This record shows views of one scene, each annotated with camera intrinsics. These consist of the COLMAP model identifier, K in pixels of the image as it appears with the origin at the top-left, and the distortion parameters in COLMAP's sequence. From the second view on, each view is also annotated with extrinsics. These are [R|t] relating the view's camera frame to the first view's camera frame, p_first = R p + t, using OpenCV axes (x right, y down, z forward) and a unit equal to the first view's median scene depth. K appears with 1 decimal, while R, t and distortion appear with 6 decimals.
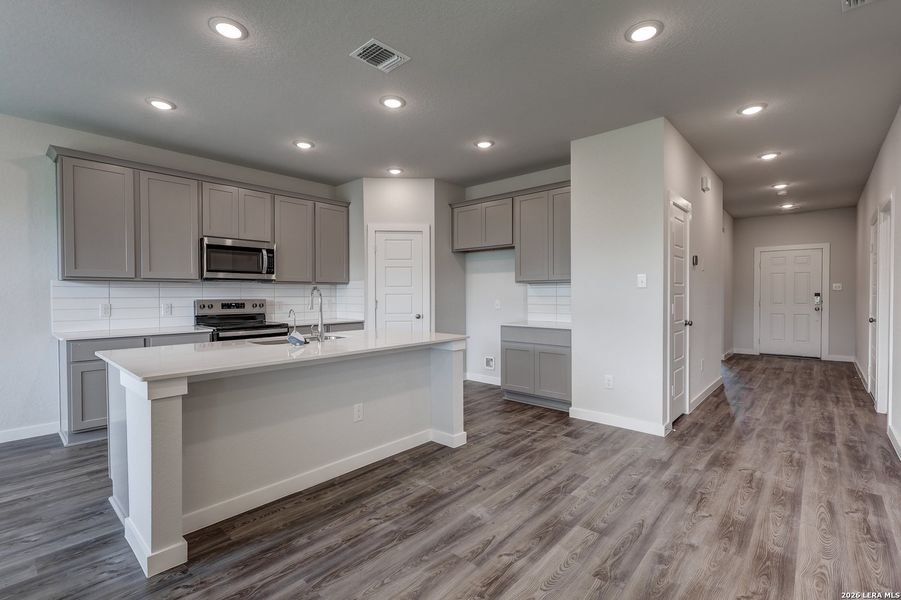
lens RADIAL K [[414.0, 0, 446.2], [0, 414.0, 299.2], [0, 0, 1]] dist [-0.003950, 0.000480]
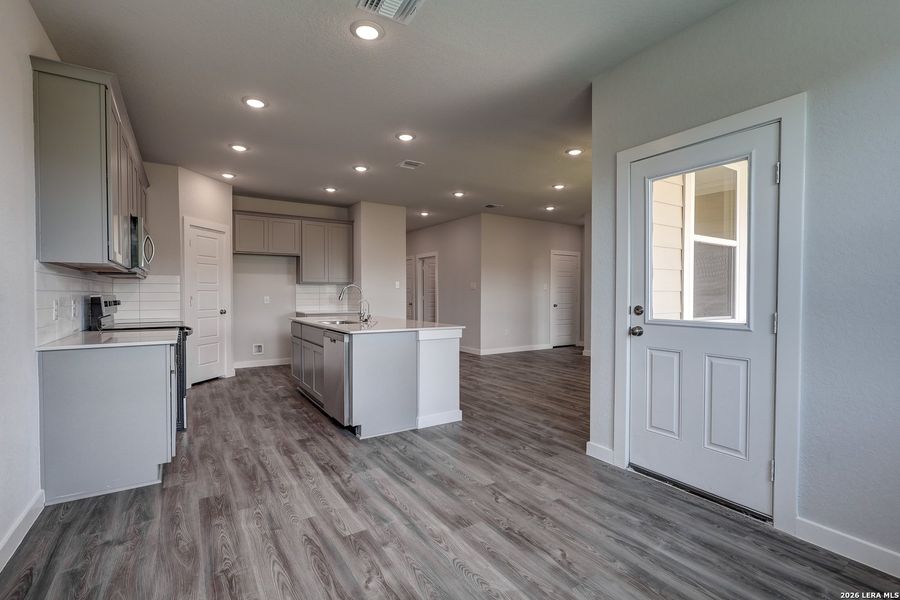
lens RADIAL K [[413.6, 0, 445.7], [0, 413.6, 299.2], [0, 0, 1]] dist [-0.003950, 0.000480]
pose [[0.266010, -0.009037, 0.963928, -1.150186], [0.011538, 0.999914, 0.006190, 0.011242], [-0.963901, 0.009475, 0.266092, 0.205162]]
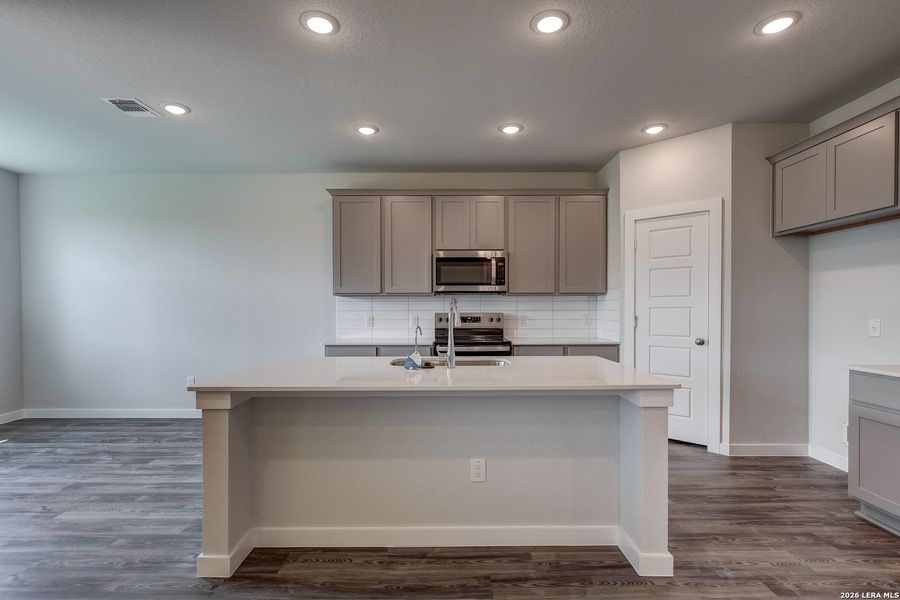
lens RADIAL K [[435.4, 0, 447.1], [0, 435.4, 313.8], [0, 0, 1]] dist [-0.001929, 0.000288]
pose [[0.669516, 0.011440, -0.742709, 0.214455], [-0.008823, 0.999933, 0.007449, -0.005108], [0.742745, 0.001566, 0.669573, 0.298166]]
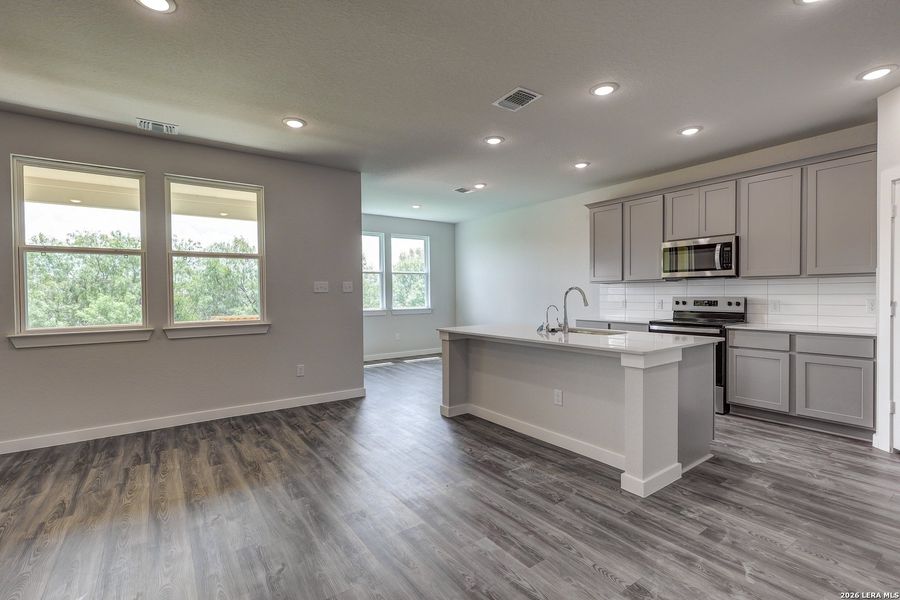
lens RADIAL K [[413.6, 0, 445.7], [0, 413.6, 299.2], [0, 0, 1]] dist [-0.003950, 0.000480]
pose [[-0.224336, 0.017409, -0.974356, 0.646114], [-0.002617, 0.999826, 0.018467, -0.011482], [0.974508, 0.006692, -0.224252, 0.638915]]
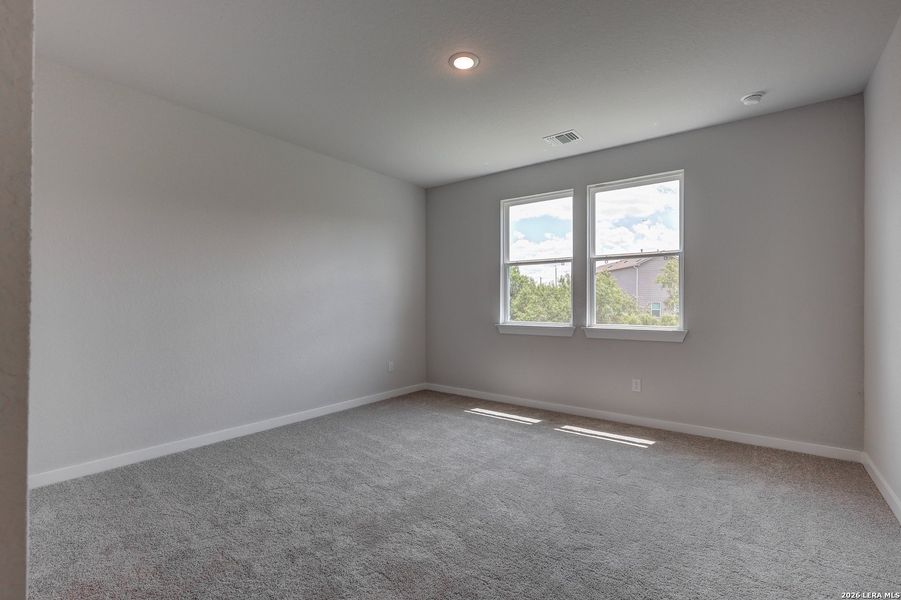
lens RADIAL K [[376.0, 0, 450.5], [0, 376.0, 300.0], [0, 0, 1]] dist [-0.001185, 0.000037]
pose [[-0.991395, 0.005169, -0.130800, -0.646946], [0.002879, 0.999839, 0.017688, -0.013092], [0.130870, 0.017159, -0.991251, 0.836040]]
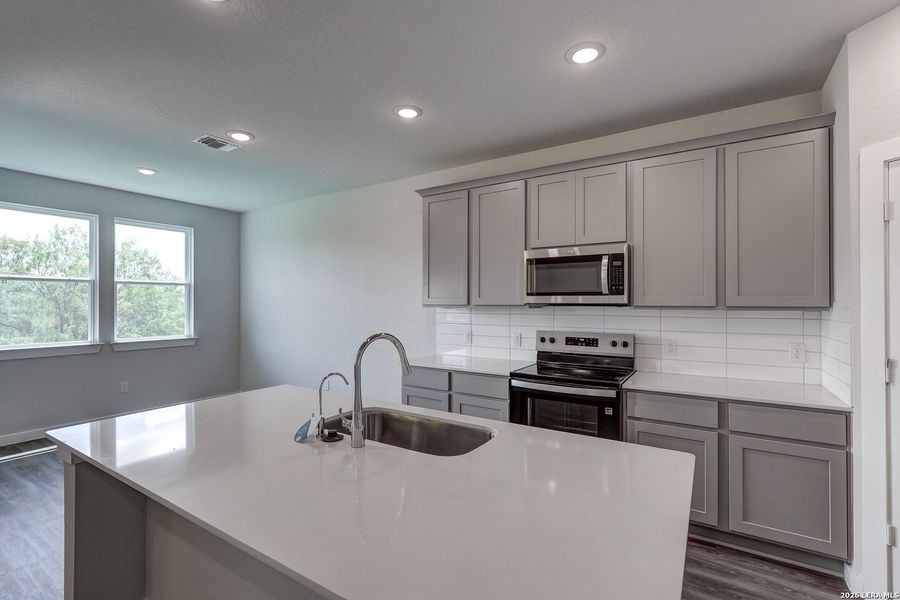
lens RADIAL K [[413.6, 0, 445.7], [0, 413.6, 299.2], [0, 0, 1]] dist [-0.003950, 0.000480]
pose [[0.151795, -0.006394, -0.988391, 0.144131], [-0.013744, 0.999869, -0.008579, -0.048930], [0.988316, 0.014887, 0.151687, 0.704503]]
